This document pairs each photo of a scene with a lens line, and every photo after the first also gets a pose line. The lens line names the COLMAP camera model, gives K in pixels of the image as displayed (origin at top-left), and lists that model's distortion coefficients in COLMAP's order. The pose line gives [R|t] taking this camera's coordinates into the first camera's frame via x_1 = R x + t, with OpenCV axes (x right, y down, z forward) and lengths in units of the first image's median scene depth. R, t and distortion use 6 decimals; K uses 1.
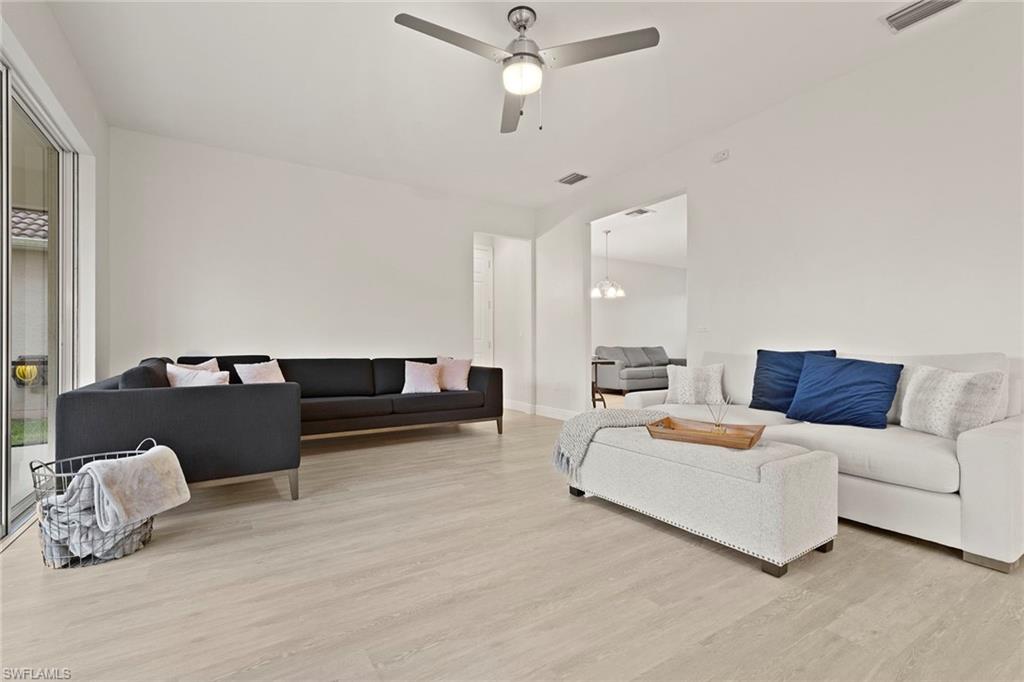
lens RADIAL K [[457.3, 0, 513.1], [0, 457.3, 348.7], [0, 0, 1]] dist [0.004313, 0.000122]
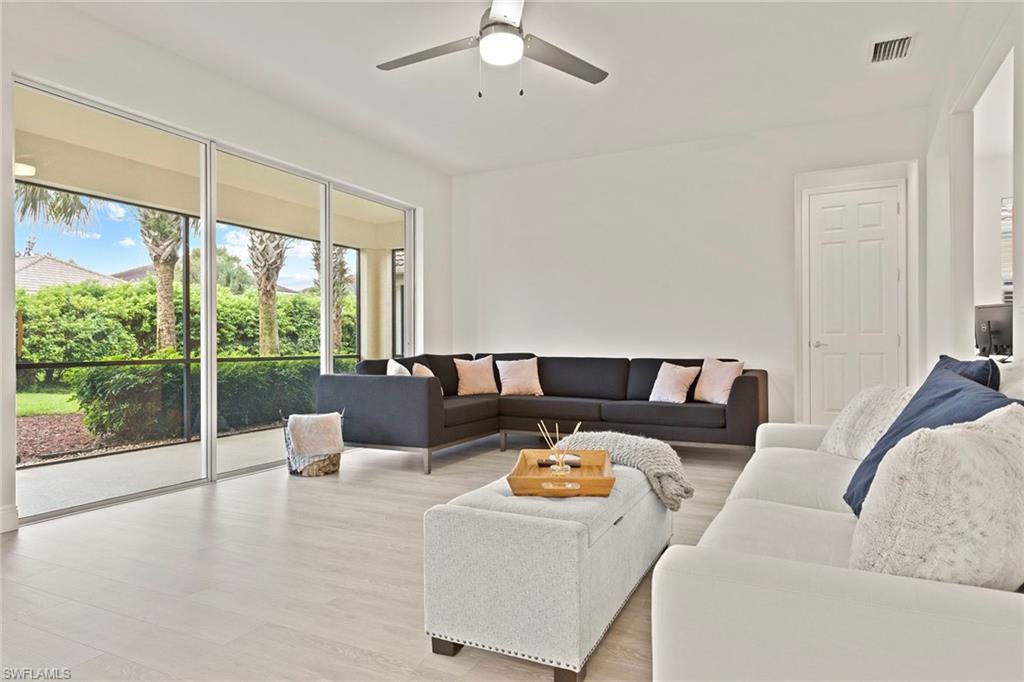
lens RADIAL K [[596.1, 0, 514.2], [0, 596.1, 340.5], [0, 0, 1]] dist [0.003210, 0.000452]
pose [[0.517284, -0.003952, -0.855804, 0.660471], [0.001528, 0.999992, -0.003694, -0.010136], [0.855812, 0.000603, 0.517286, 0.259788]]
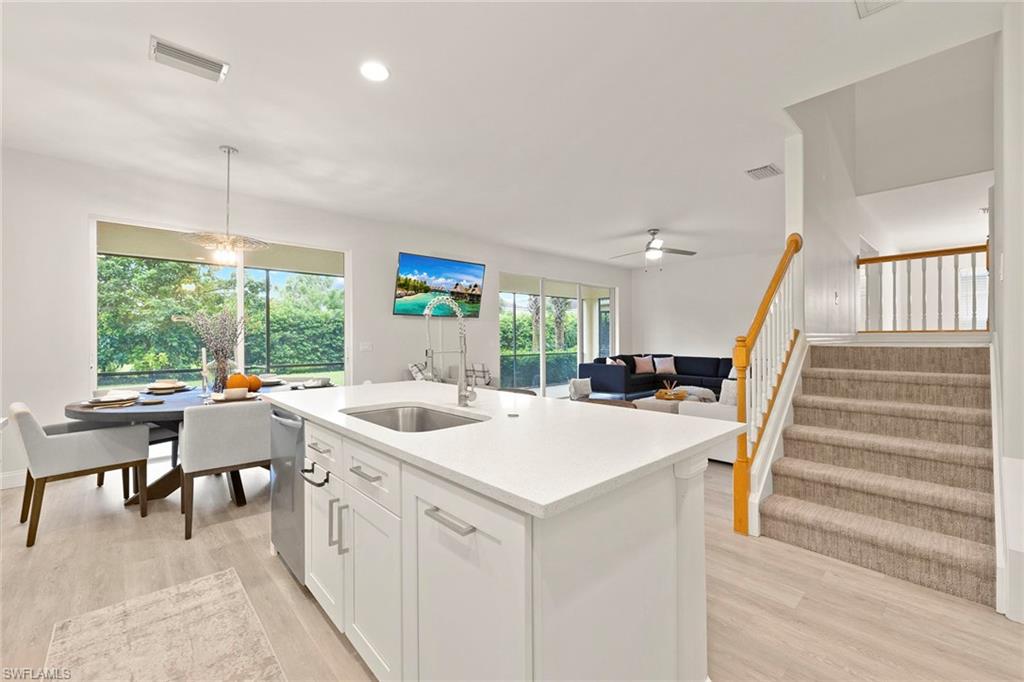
lens RADIAL K [[421.2, 0, 513.1], [0, 421.2, 337.9], [0, 0, 1]] dist [0.002527, -0.000299]
pose [[0.182235, 0.000533, -0.983255, 1.434134], [0.007692, 0.999968, 0.001968, -0.079885], [0.983225, -0.007922, 0.182225, -0.154696]]
